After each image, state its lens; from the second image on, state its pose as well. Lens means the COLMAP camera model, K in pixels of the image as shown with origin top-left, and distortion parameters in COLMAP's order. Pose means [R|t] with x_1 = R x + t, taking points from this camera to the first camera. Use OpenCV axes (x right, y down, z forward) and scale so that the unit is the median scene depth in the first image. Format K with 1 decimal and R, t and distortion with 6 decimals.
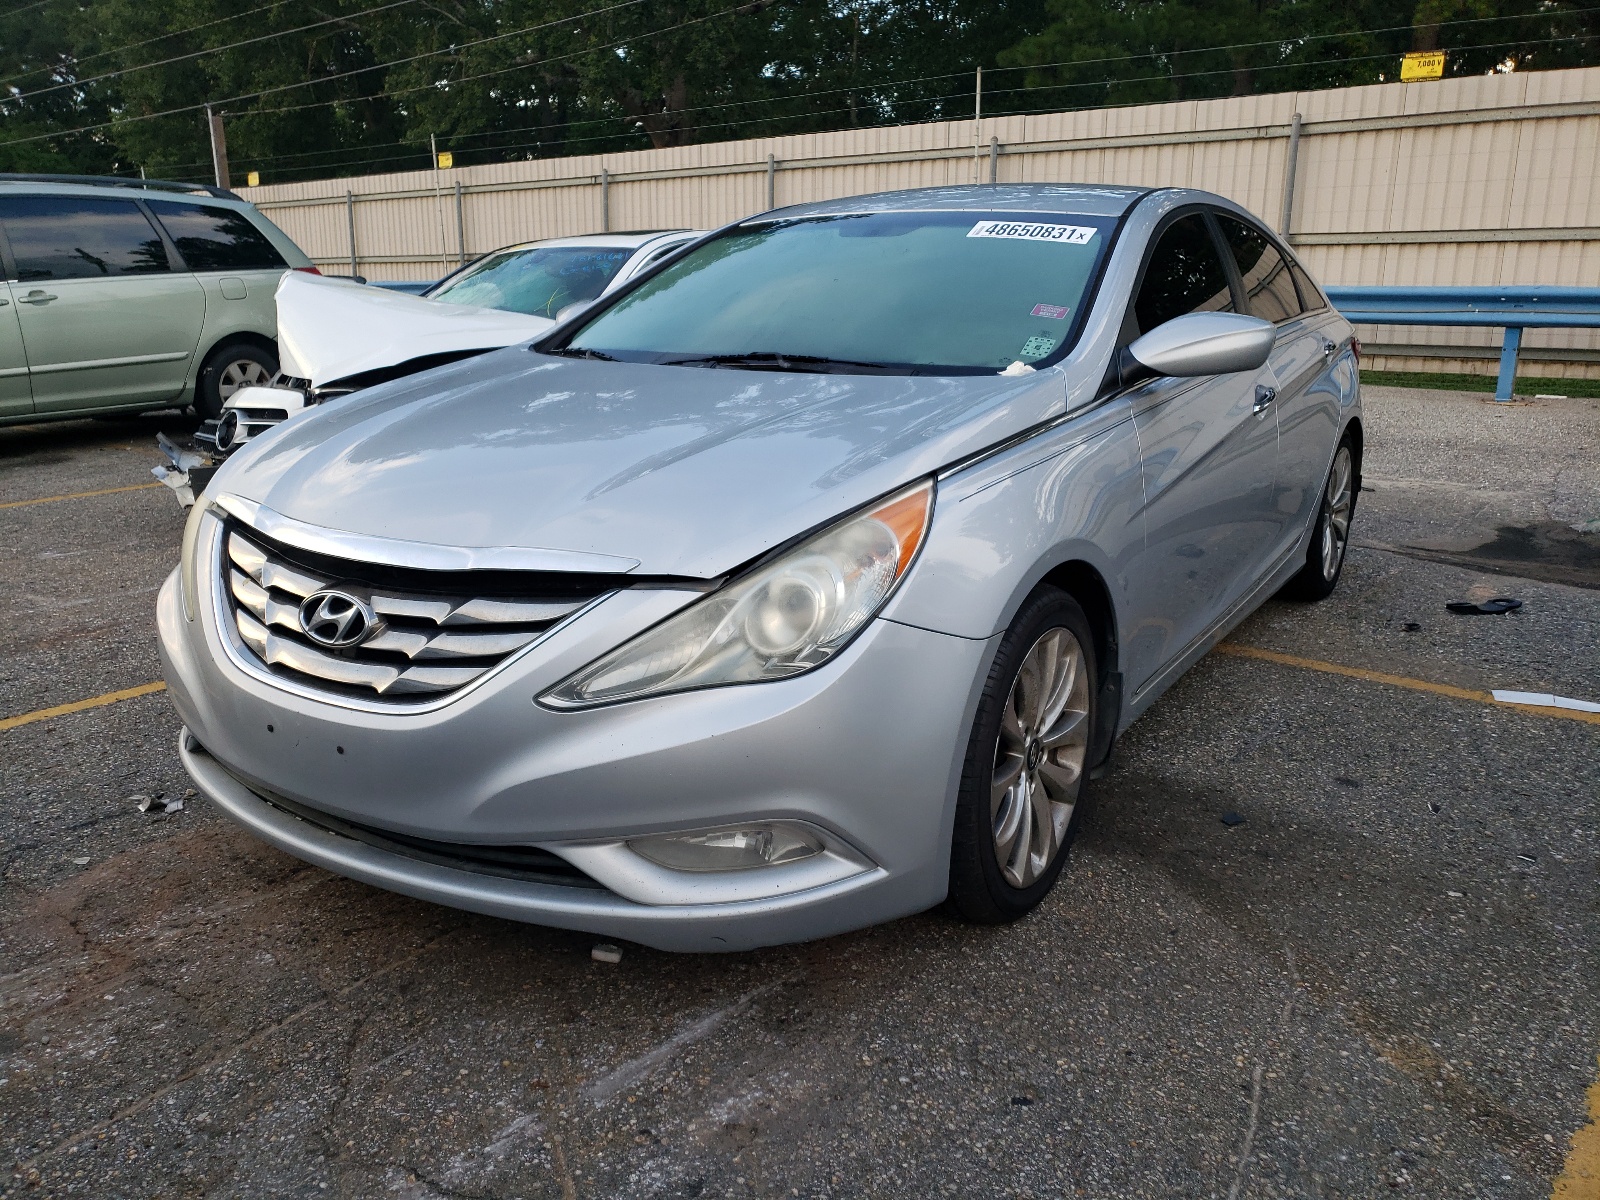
lens RADIAL K [[1310.7, 0, 800.0], [0, 1310.7, 600.0], [0, 0, 1]] dist [0.022344, 0.007201]
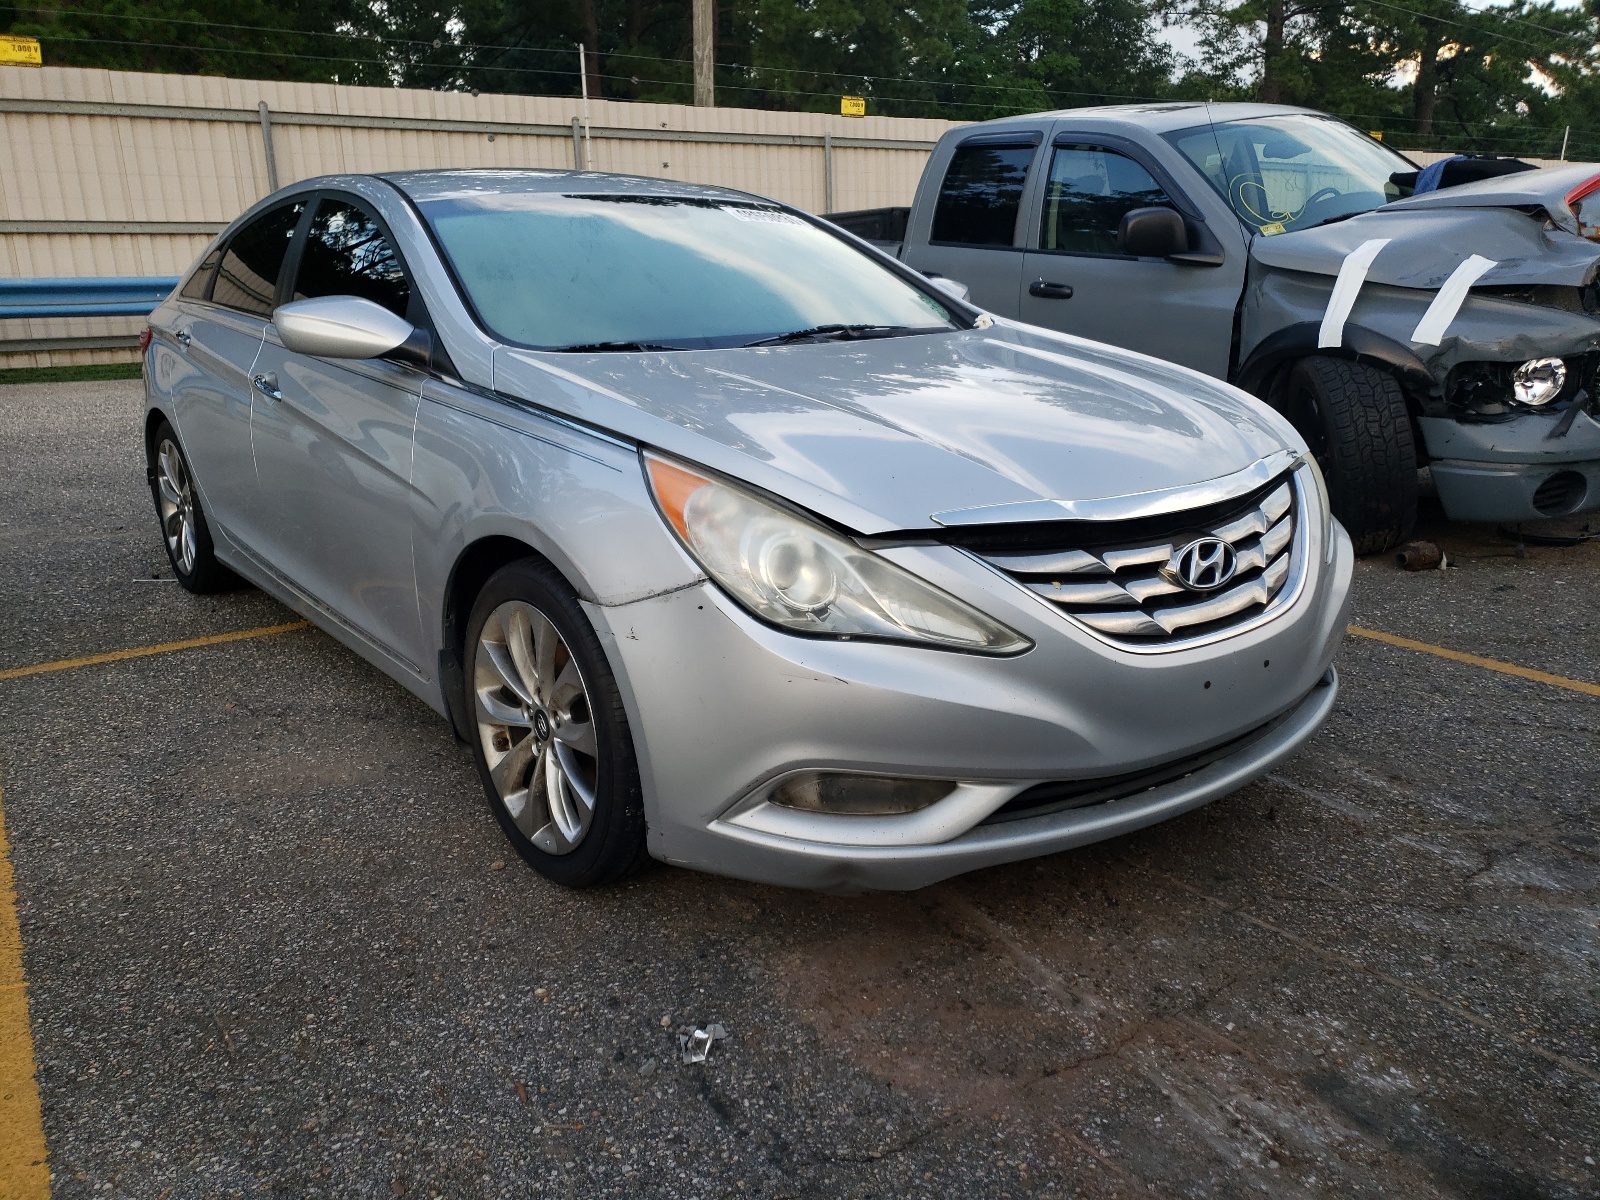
lens RADIAL K [[1292.3, 0, 800.0], [0, 1292.3, 600.0], [0, 0, 1]] dist [0.009029, 0.004153]
pose [[0.286318, -0.252674, 0.924217, -0.790462], [0.247631, 0.951342, 0.183375, -0.128546], [-0.925581, 0.176362, 0.334956, 0.533074]]
